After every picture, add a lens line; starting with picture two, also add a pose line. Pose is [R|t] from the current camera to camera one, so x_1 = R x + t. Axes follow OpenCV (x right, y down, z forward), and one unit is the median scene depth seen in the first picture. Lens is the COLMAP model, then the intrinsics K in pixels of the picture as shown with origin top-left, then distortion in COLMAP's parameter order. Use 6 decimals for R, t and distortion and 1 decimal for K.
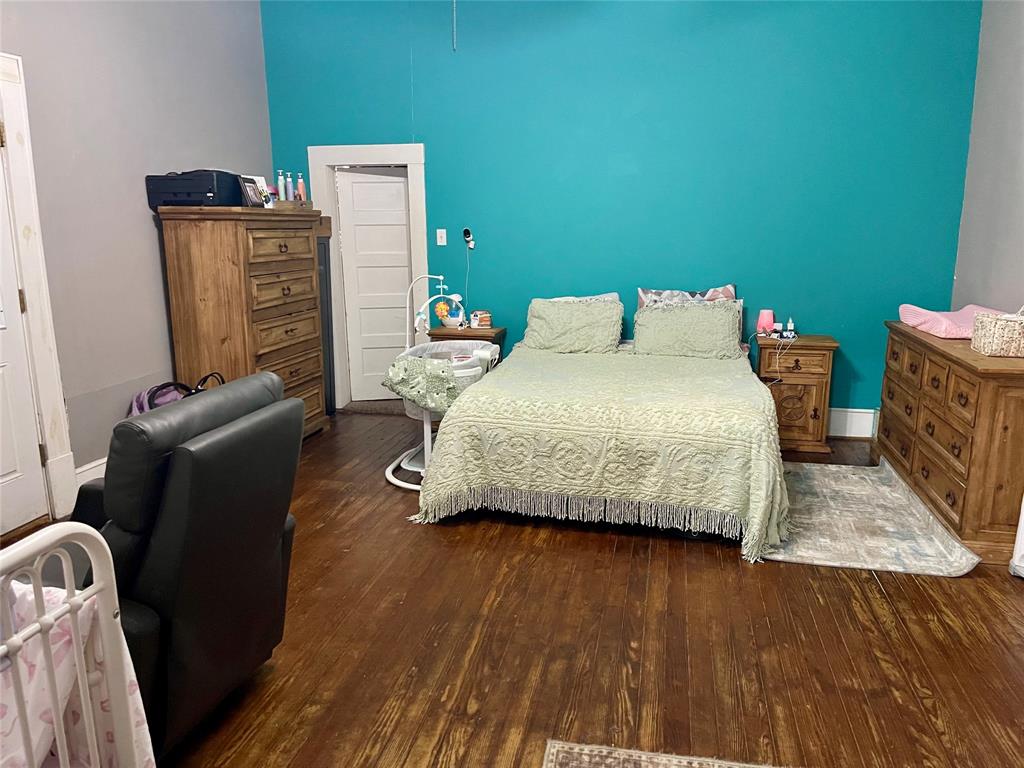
lens RADIAL K [[770.7, 0, 514.8], [0, 770.7, 388.9], [0, 0, 1]] dist [0.046434, -0.071203]
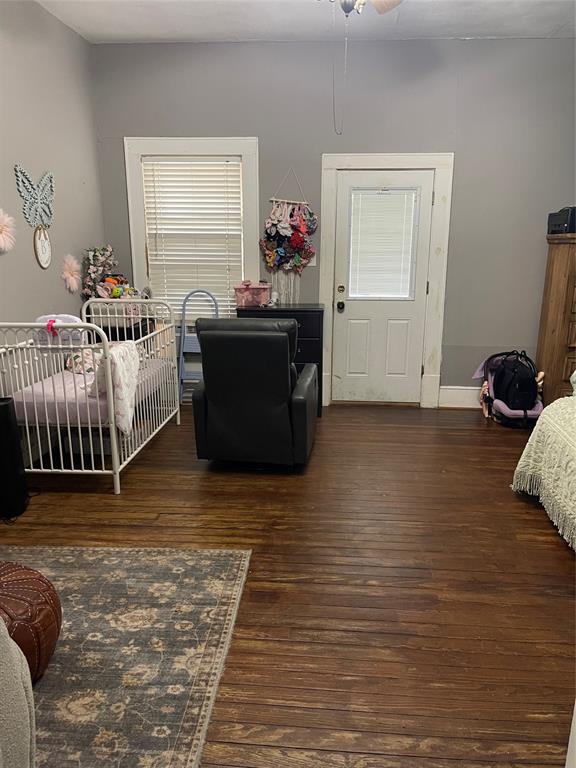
lens RADIAL K [[578.0, 0, 290.2], [0, 578.0, 383.8], [0, 0, 1]] dist [0.046434, -0.071203]
pose [[0.105560, 0.226502, -0.968274, 1.106191], [-0.210812, 0.956679, 0.200807, -0.153946], [0.971810, 0.182926, 0.148736, 0.764187]]
